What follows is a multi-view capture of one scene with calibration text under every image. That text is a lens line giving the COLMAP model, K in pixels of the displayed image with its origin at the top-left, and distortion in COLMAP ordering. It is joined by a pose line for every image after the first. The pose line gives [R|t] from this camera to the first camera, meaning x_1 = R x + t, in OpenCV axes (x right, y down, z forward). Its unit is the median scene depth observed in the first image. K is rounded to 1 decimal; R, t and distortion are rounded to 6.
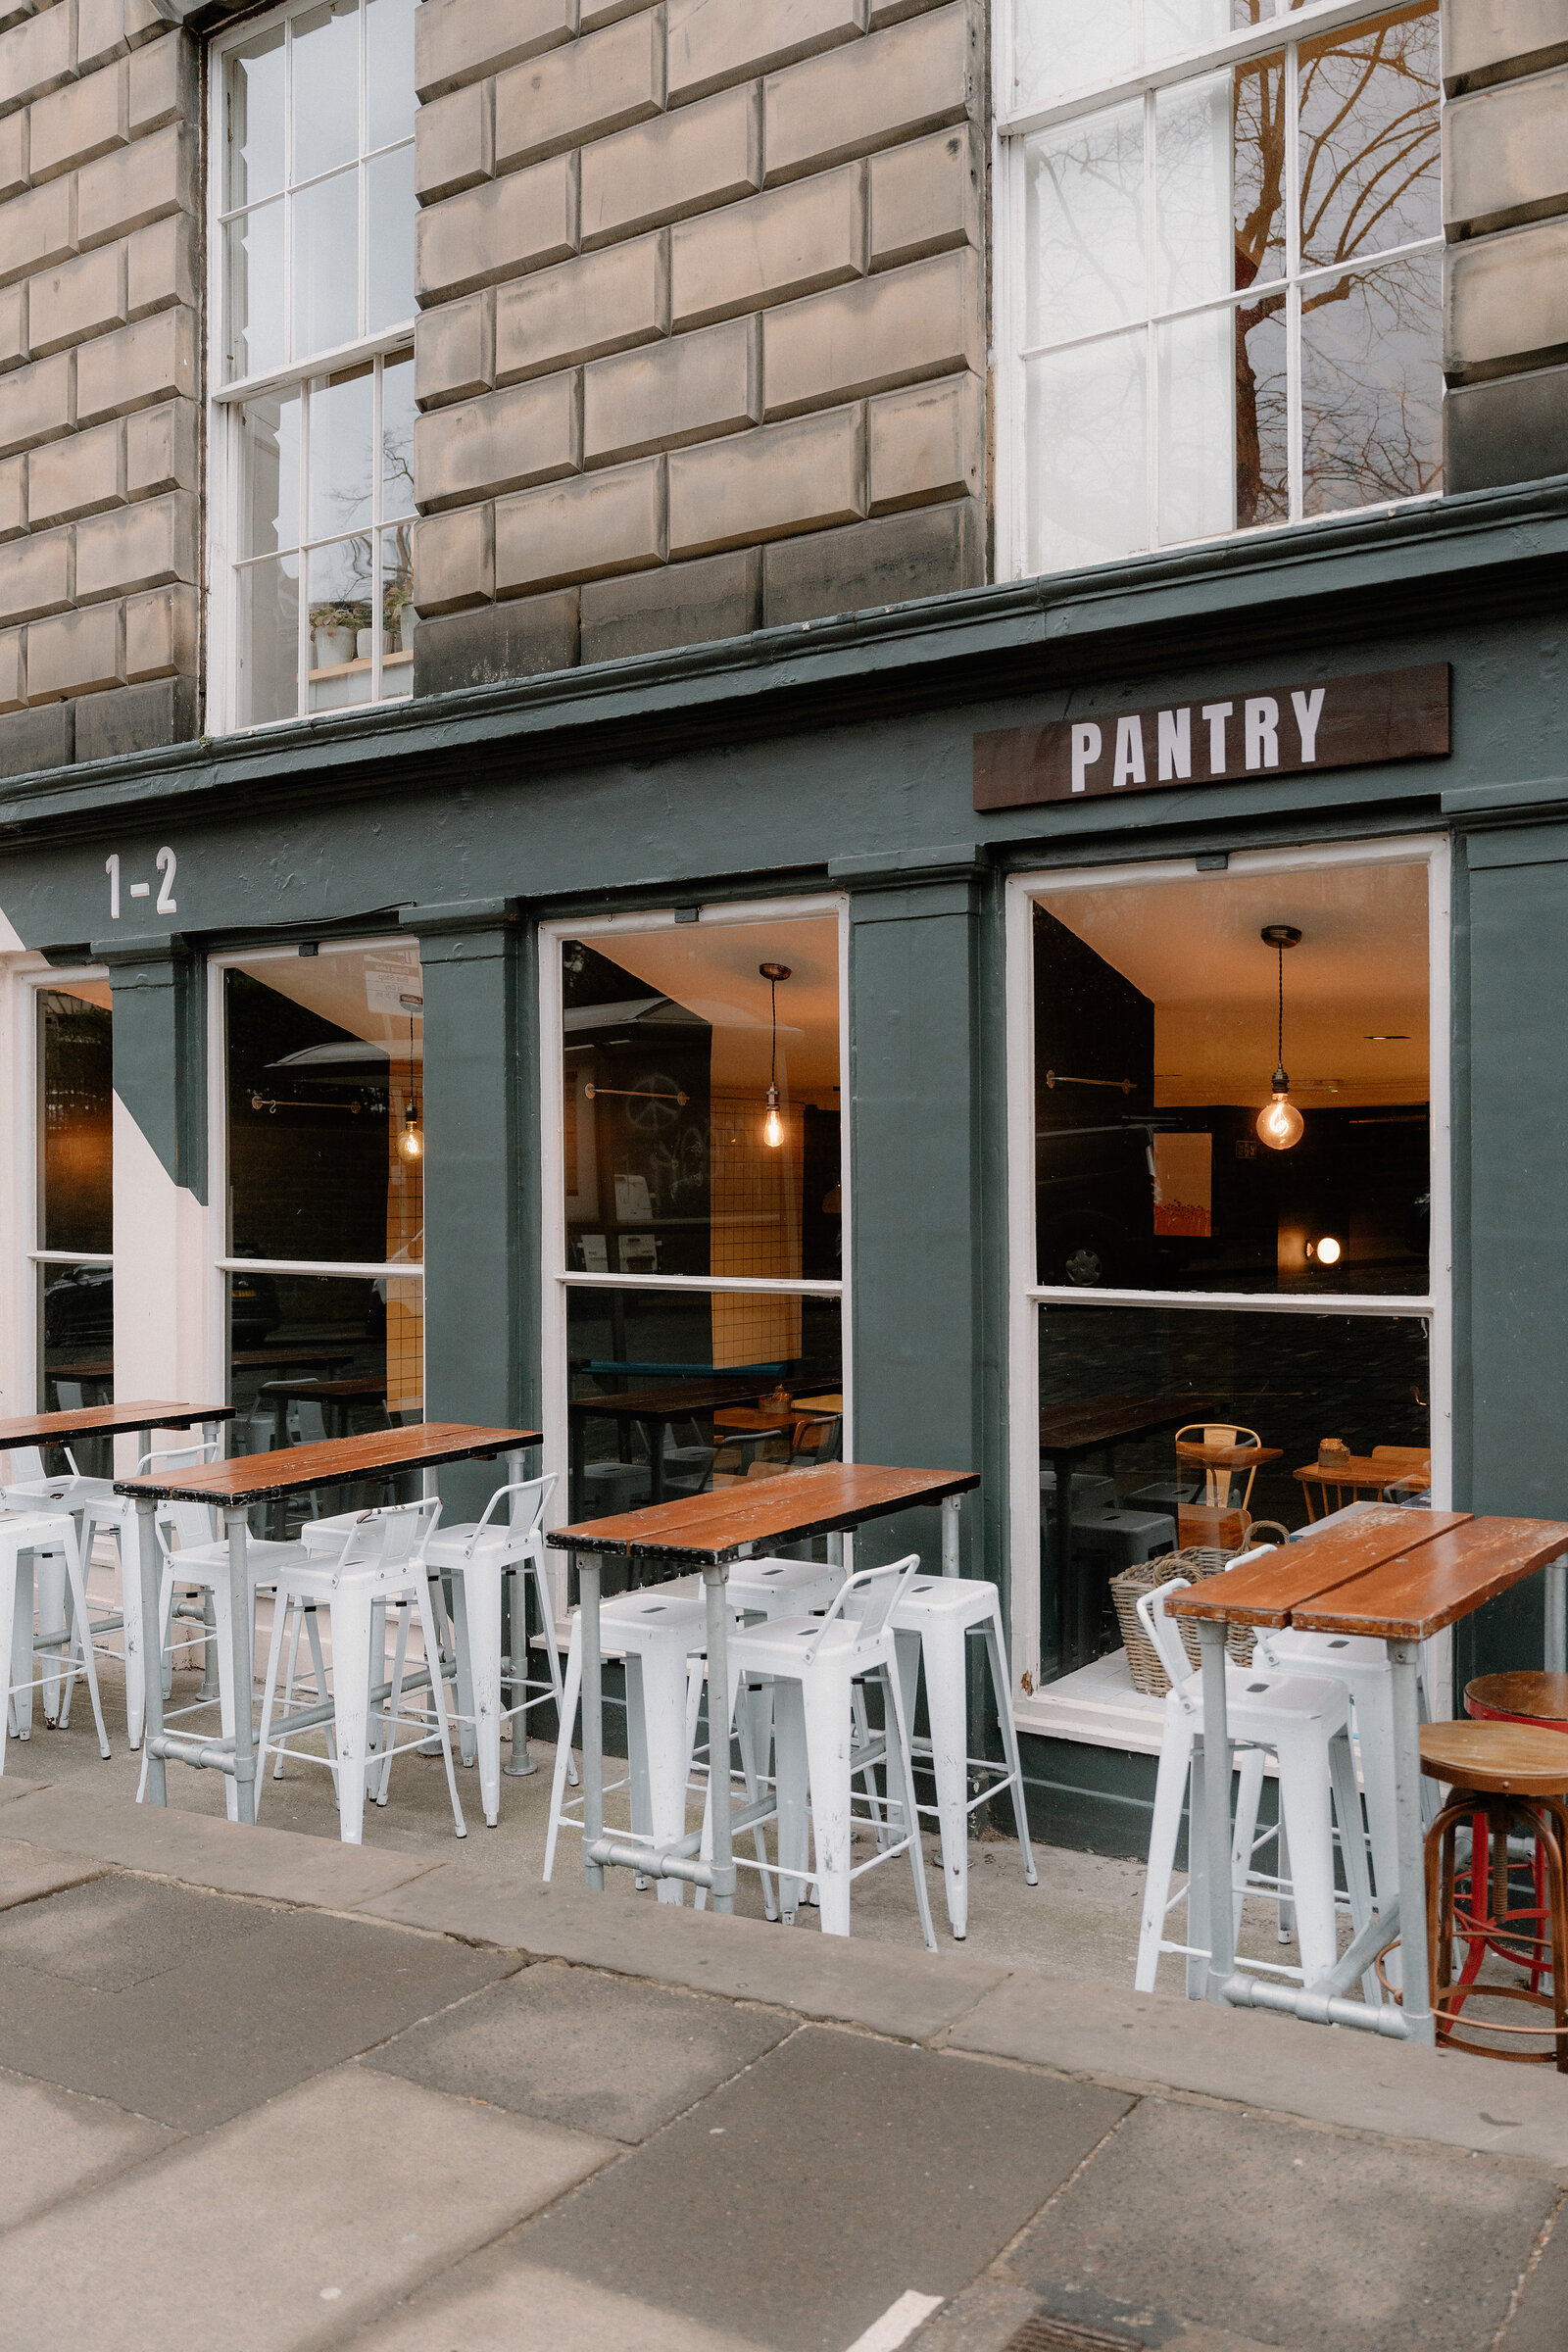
lens RADIAL K [[1845.2, 0, 806.0], [0, 1845.2, 1178.3], [0, 0, 1]] dist [-0.004770, -0.001456]
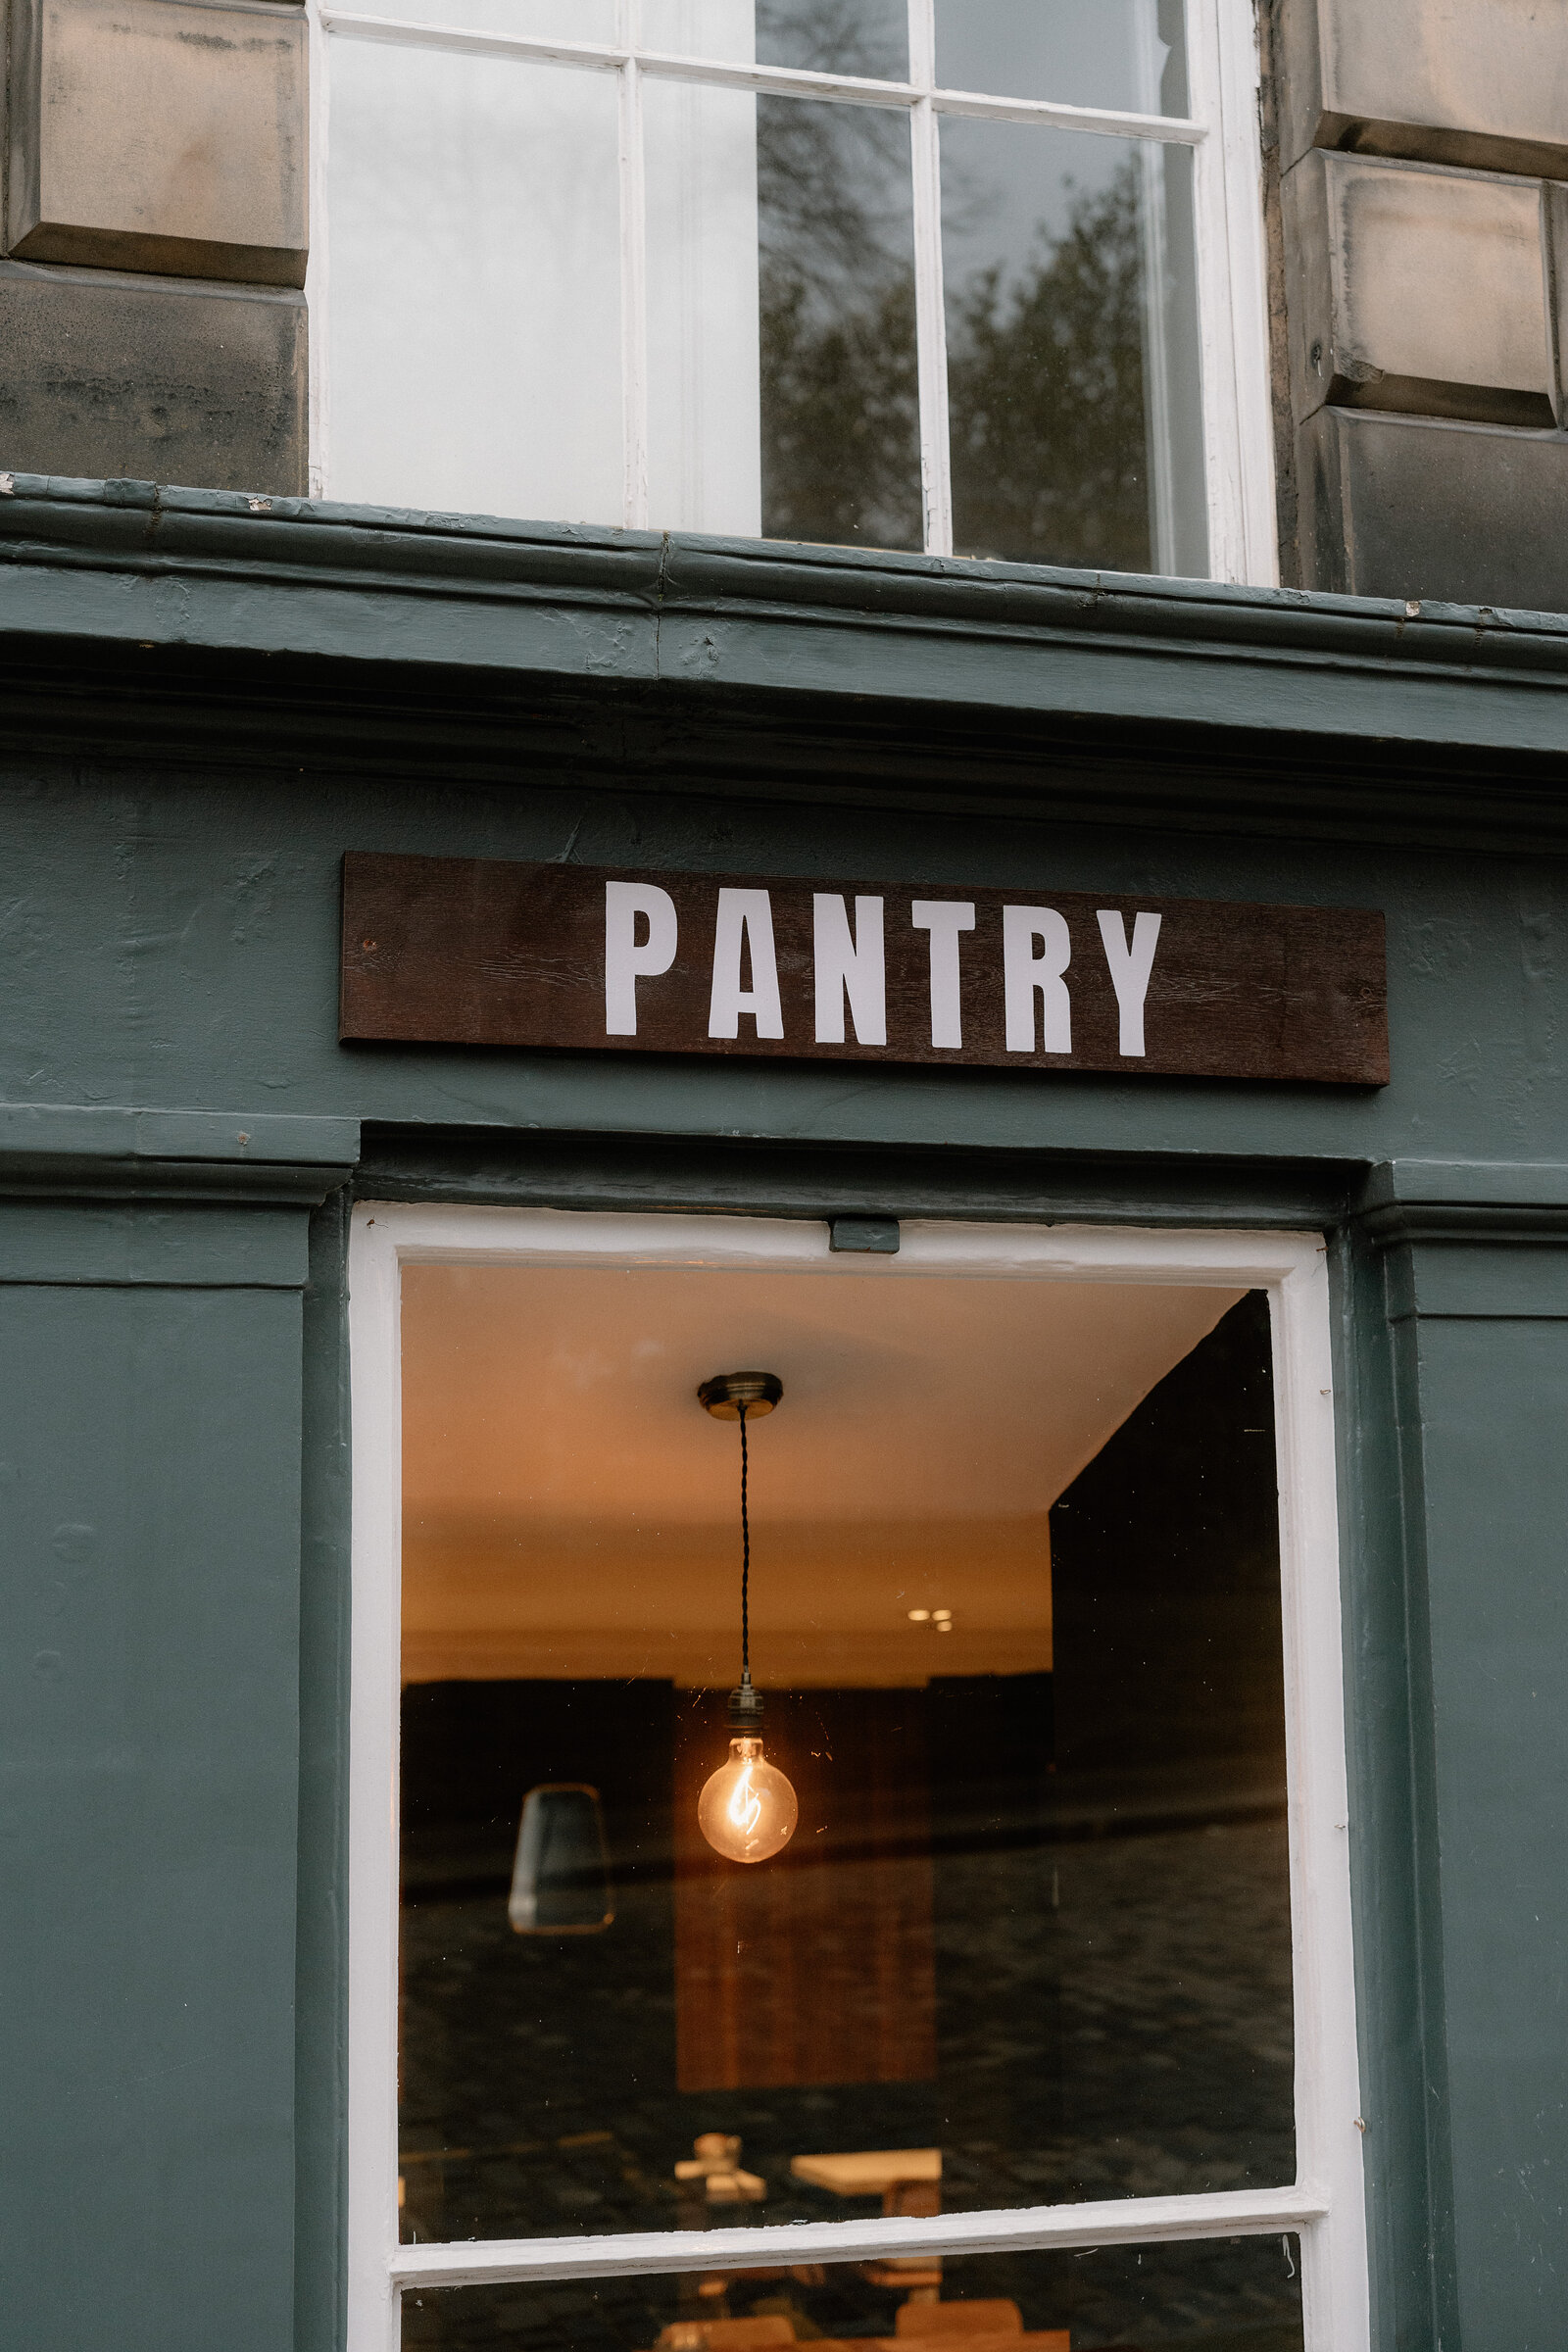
lens RADIAL K [[3291.3, 0, 737.0], [0, 3291.3, 1182.2], [0, 0, 1]] dist [0.007081, 0.002202]
pose [[0.648942, 0.114334, 0.752198, -0.391697], [0.014661, 0.986582, -0.162609, -0.051390], [-0.760696, 0.116552, 0.638558, 0.487495]]
